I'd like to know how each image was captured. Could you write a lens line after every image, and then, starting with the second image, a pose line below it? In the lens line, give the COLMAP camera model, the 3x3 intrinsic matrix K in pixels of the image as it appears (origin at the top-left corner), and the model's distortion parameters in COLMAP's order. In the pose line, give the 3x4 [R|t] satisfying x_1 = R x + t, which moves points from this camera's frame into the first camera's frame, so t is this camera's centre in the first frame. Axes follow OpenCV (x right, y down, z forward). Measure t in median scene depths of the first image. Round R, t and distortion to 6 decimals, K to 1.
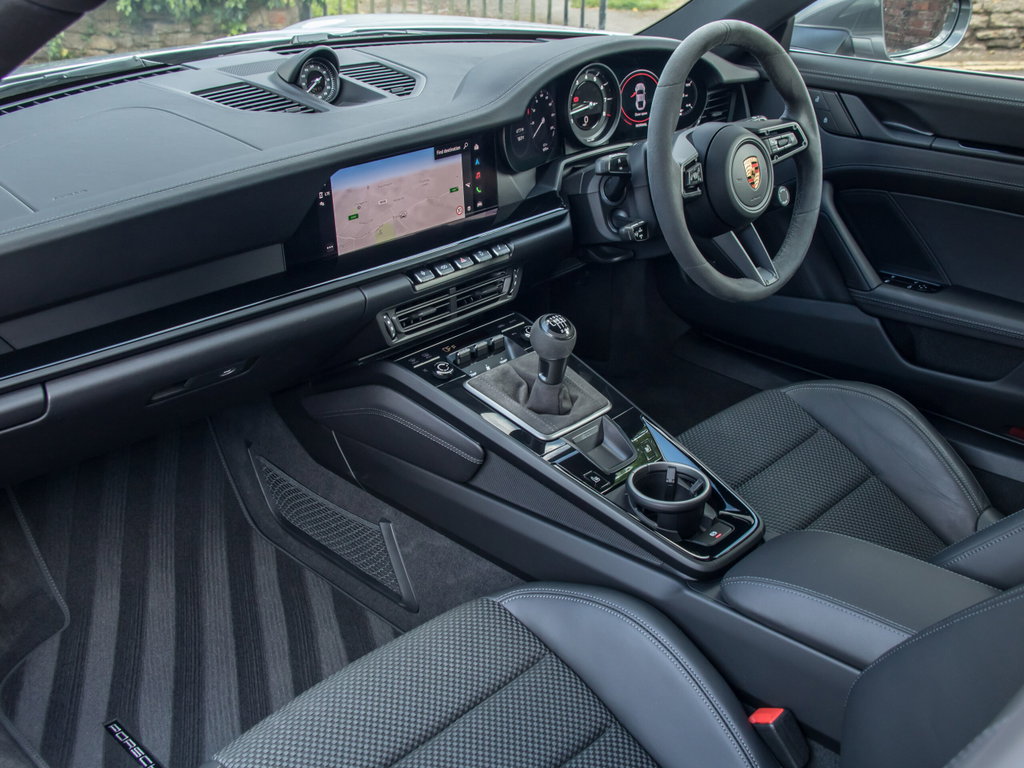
lens RADIAL K [[1136.6, 0, 510.2], [0, 1136.6, 387.4], [0, 0, 1]] dist [-0.069988, 0.000000]
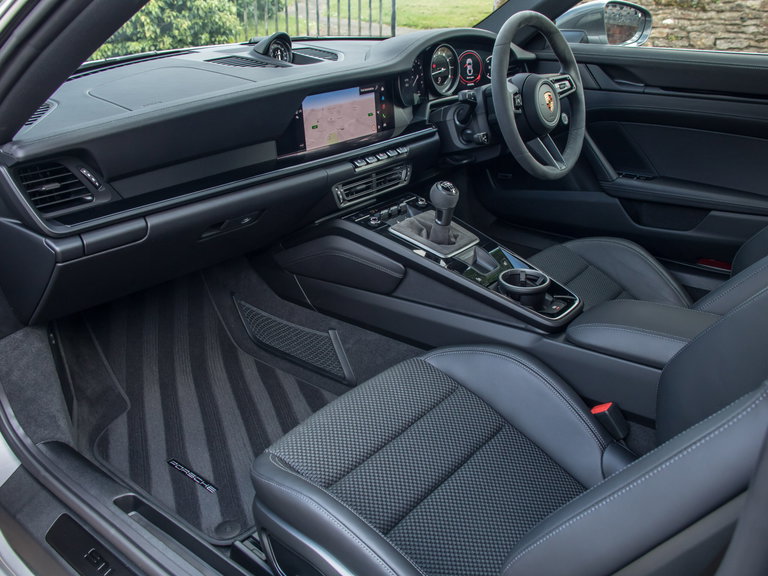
lens RADIAL K [[728.1, 0, 386.2], [0, 728.1, 289.4], [0, 0, 1]] dist [-0.151573, 0.000000]
pose [[0.995517, -0.050009, 0.080277, -0.122450], [0.053069, 0.997925, -0.036457, 0.111391], [-0.078288, 0.040553, 0.996106, -0.007968]]
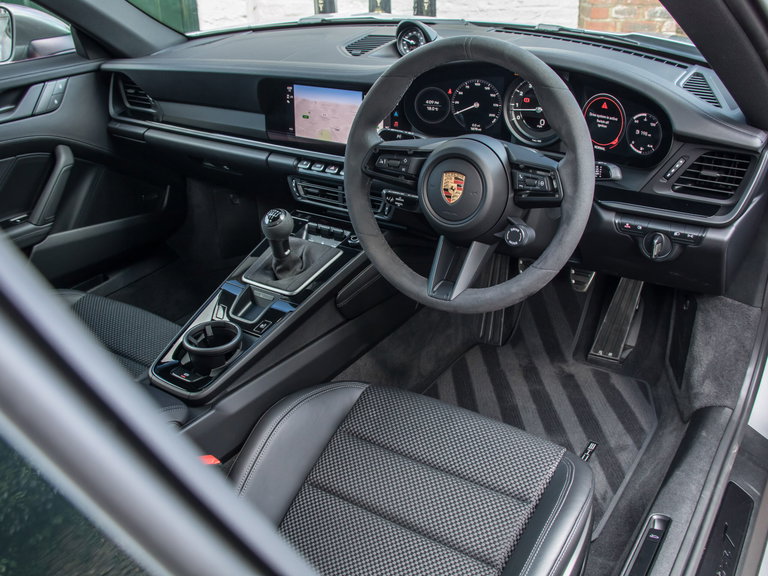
lens RADIAL K [[728.1, 0, 382.1], [0, 728.1, 286.6], [0, 0, 1]] dist [-0.151573, 0.000000]
pose [[0.162863, 0.444306, -0.880947, 0.833677], [-0.396465, 0.847082, 0.353931, -0.328867], [0.903488, 0.291622, 0.314110, 0.788373]]
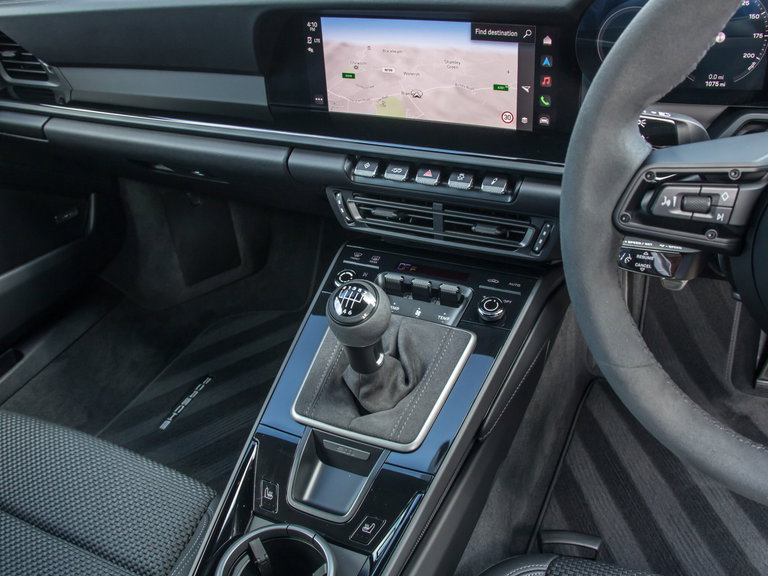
lens RADIAL K [[728.1, 0, 385.9], [0, 728.1, 286.0], [0, 0, 1]] dist [-0.151573, 0.000000]
pose [[0.315363, 0.510820, -0.799755, 0.368514], [-0.334800, 0.848460, 0.409909, -0.232277], [0.887950, 0.138488, 0.438596, 0.750691]]
